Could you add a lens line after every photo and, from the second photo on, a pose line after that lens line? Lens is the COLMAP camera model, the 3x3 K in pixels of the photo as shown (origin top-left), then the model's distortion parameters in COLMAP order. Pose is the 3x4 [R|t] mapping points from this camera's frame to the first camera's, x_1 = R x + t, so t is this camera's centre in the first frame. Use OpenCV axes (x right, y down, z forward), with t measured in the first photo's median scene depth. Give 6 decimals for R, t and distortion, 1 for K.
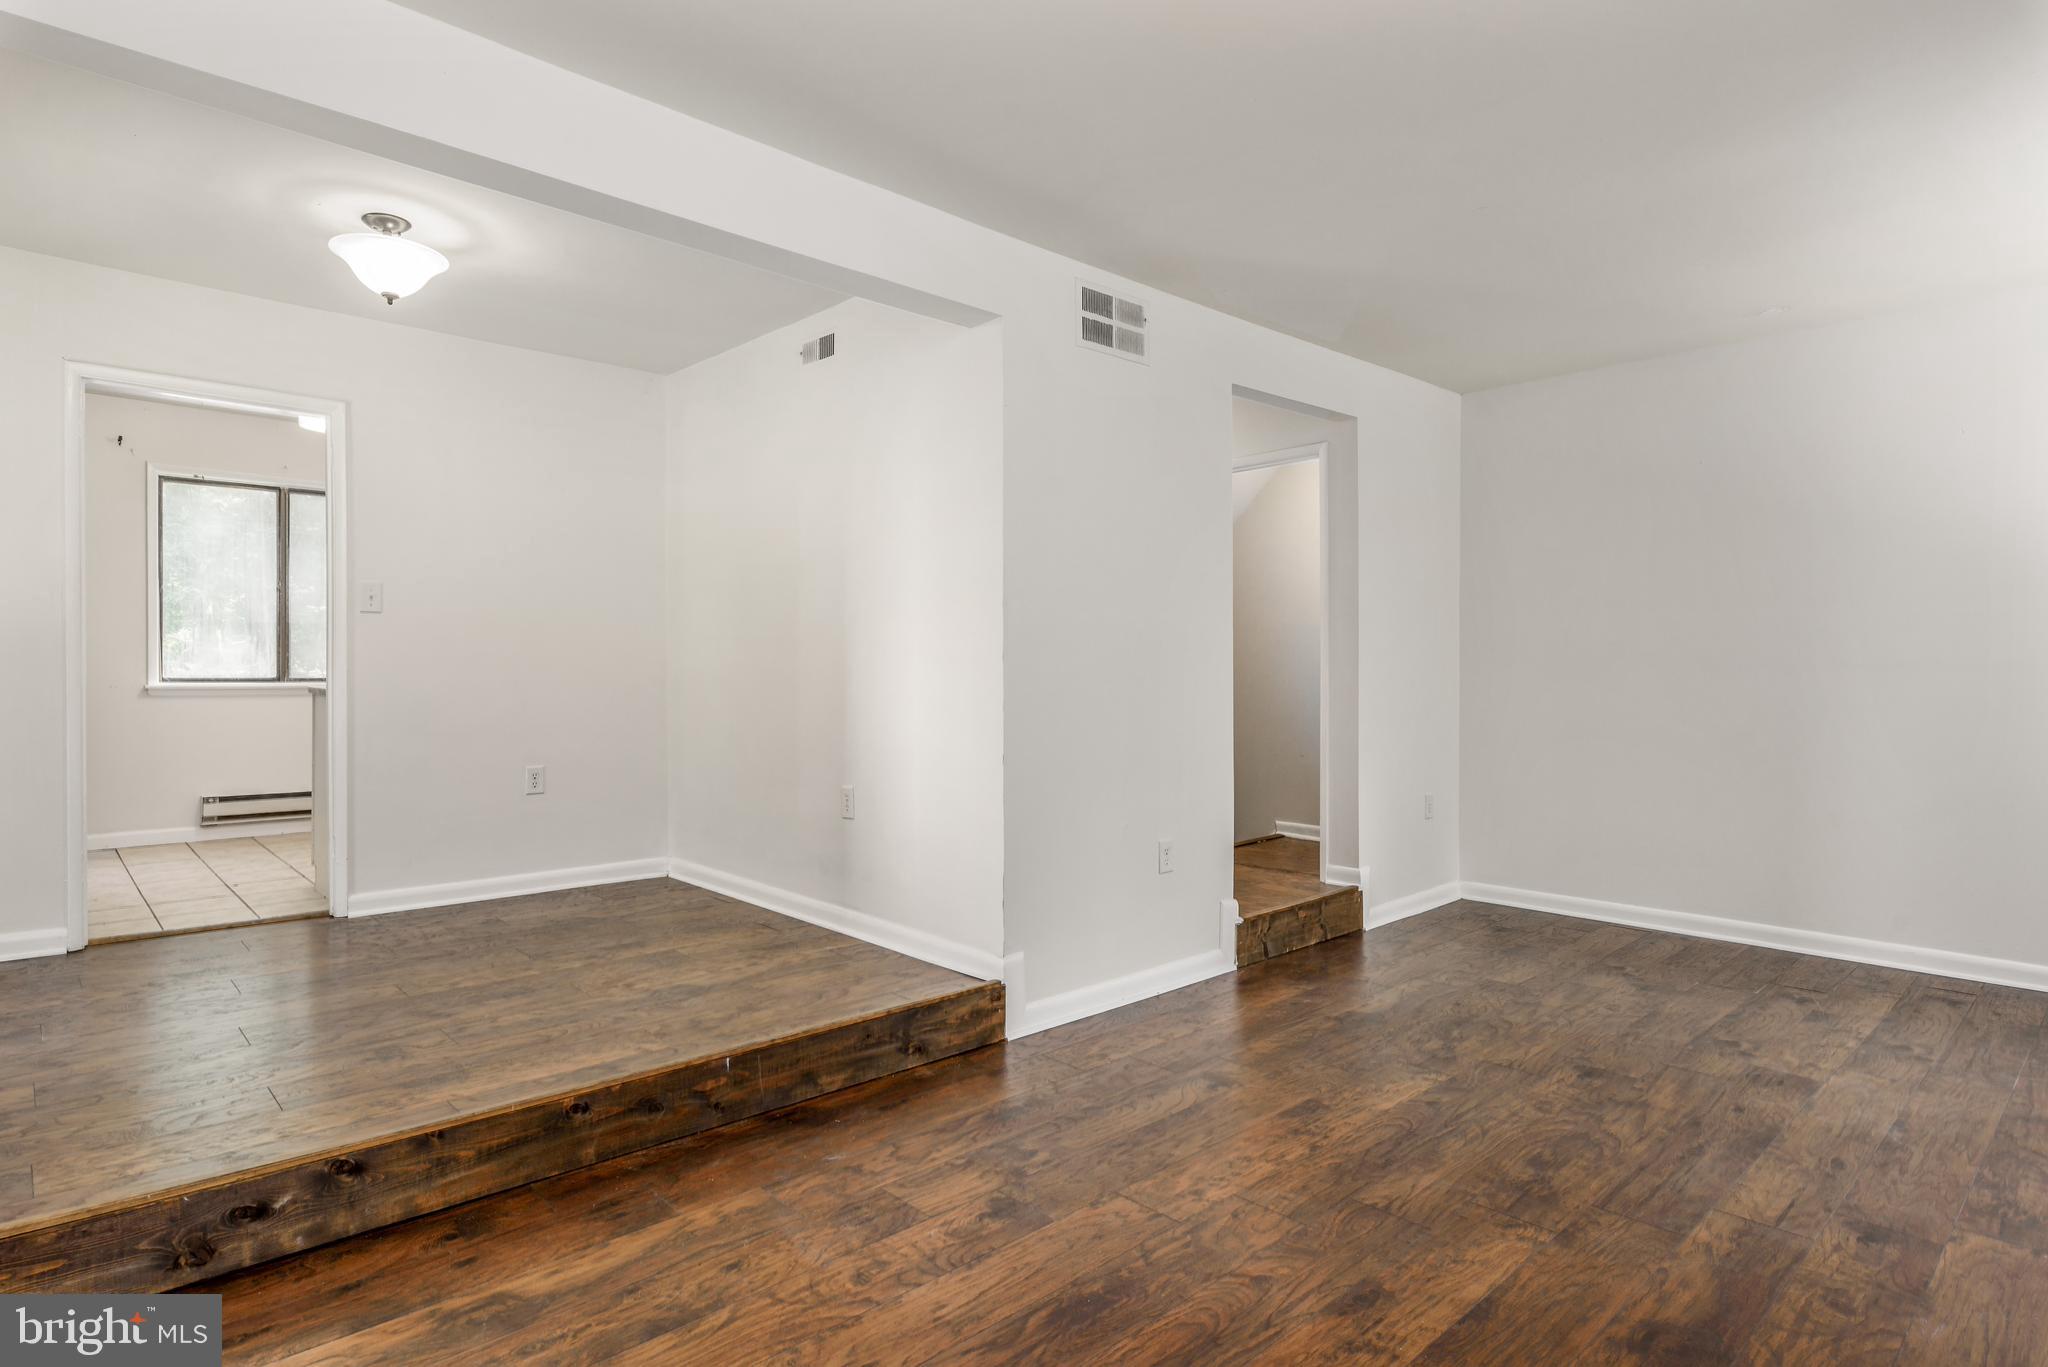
lens RADIAL K [[1114.0, 0, 1021.3], [0, 1114.0, 663.1], [0, 0, 1]] dist [0.002764, 0.000252]
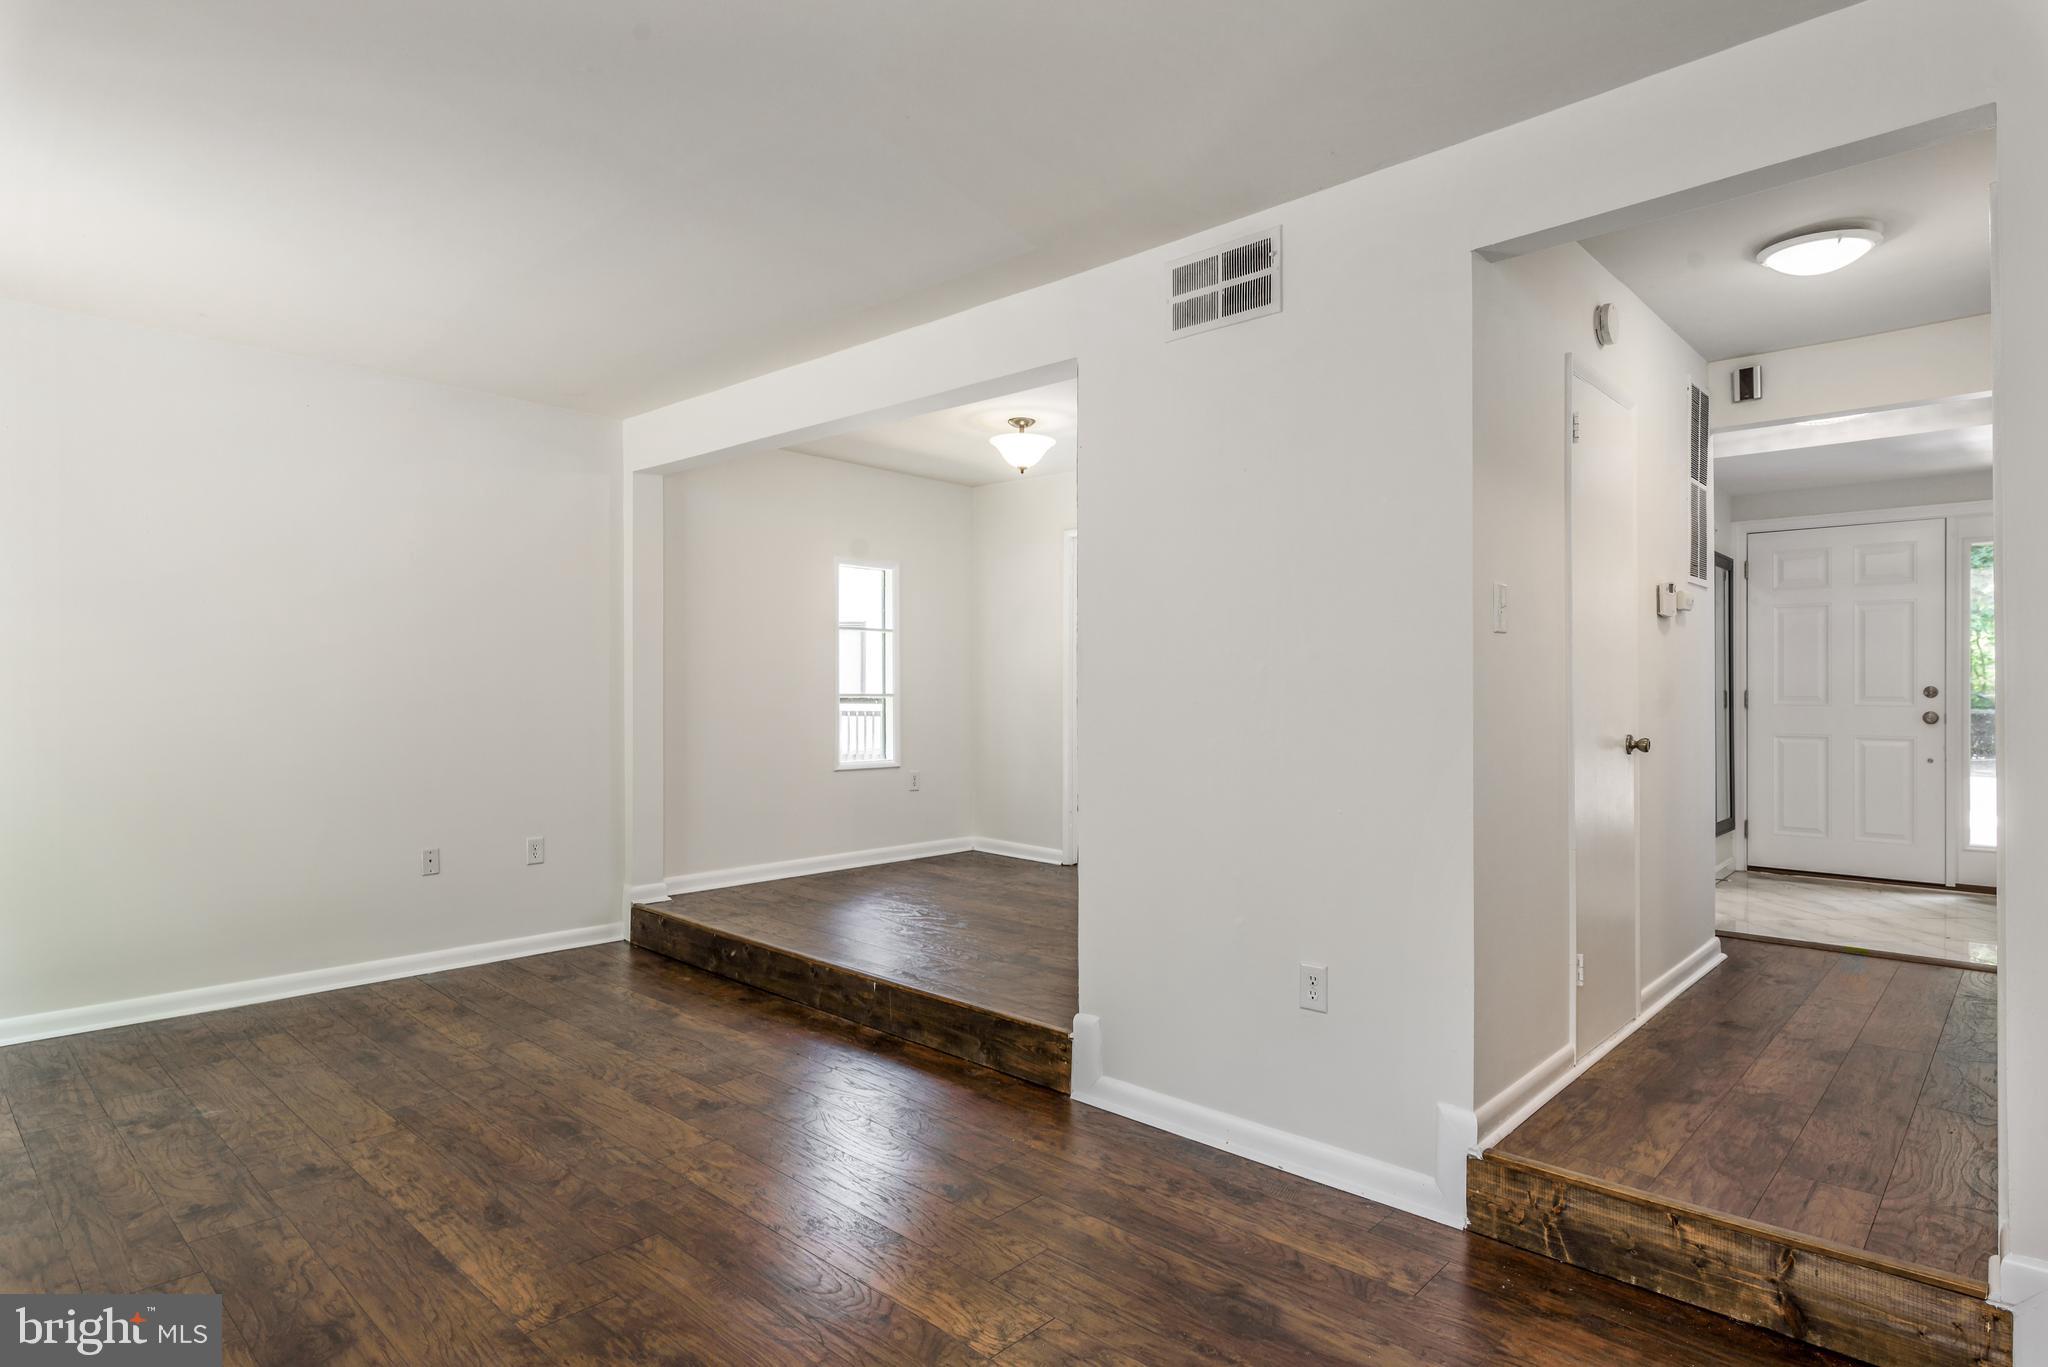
lens RADIAL K [[1074.1, 0, 1020.5], [0, 1074.1, 689.6], [0, 0, 1]] dist [-0.001131, -0.002856]
pose [[0.071013, -0.003395, -0.997470, 1.266055], [-0.000761, 0.999994, -0.003458, -0.021925], [0.997475, 0.001005, 0.071010, 1.214955]]
